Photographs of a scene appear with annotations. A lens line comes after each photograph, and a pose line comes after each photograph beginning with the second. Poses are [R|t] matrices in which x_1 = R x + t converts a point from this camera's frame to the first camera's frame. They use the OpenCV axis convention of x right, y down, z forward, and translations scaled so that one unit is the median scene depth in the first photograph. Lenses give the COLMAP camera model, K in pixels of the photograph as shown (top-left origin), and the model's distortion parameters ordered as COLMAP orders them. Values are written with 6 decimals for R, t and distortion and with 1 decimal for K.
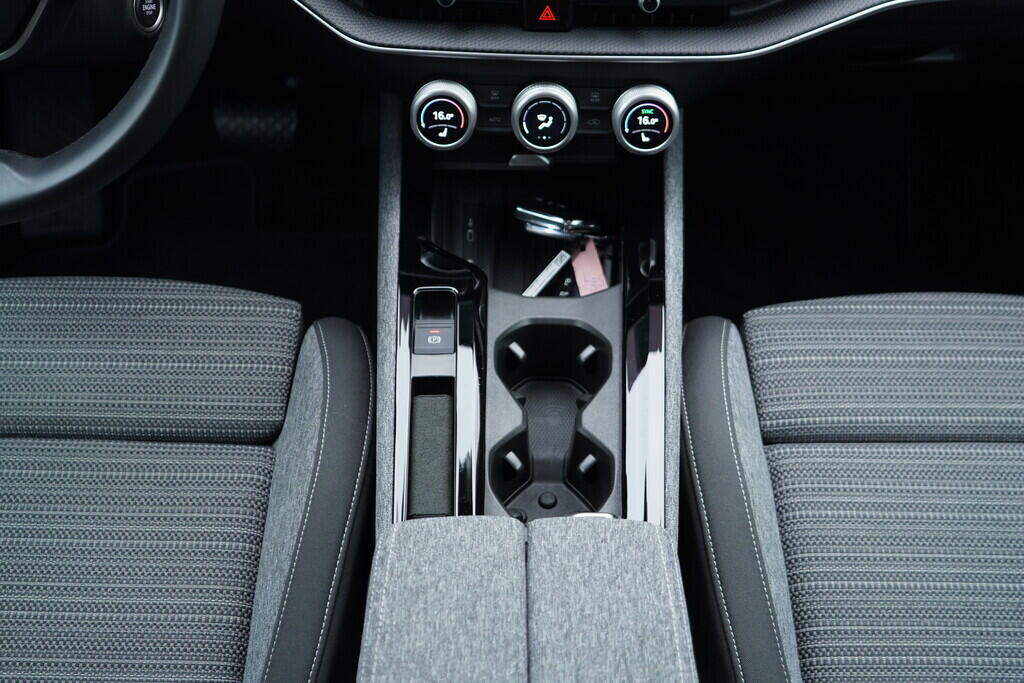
lens RADIAL K [[1062.2, 0, 512.0], [0, 1062.2, 341.5], [0, 0, 1]] dist [-0.011079, 0.000930]
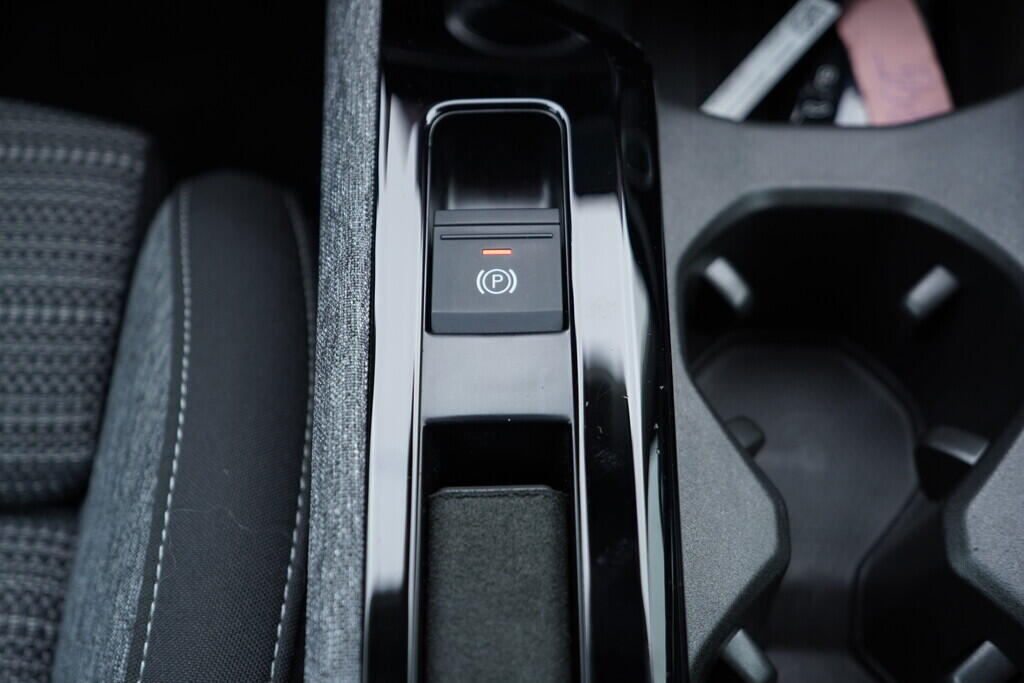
lens RADIAL K [[1062.2, 0, 512.0], [0, 1062.2, 341.5], [0, 0, 1]] dist [-0.011079, 0.000930]
pose [[0.999671, 0.002937, -0.025476, -0.059909], [0.002064, 0.980984, 0.194078, -0.042753], [0.025561, -0.194067, 0.980655, 0.685478]]
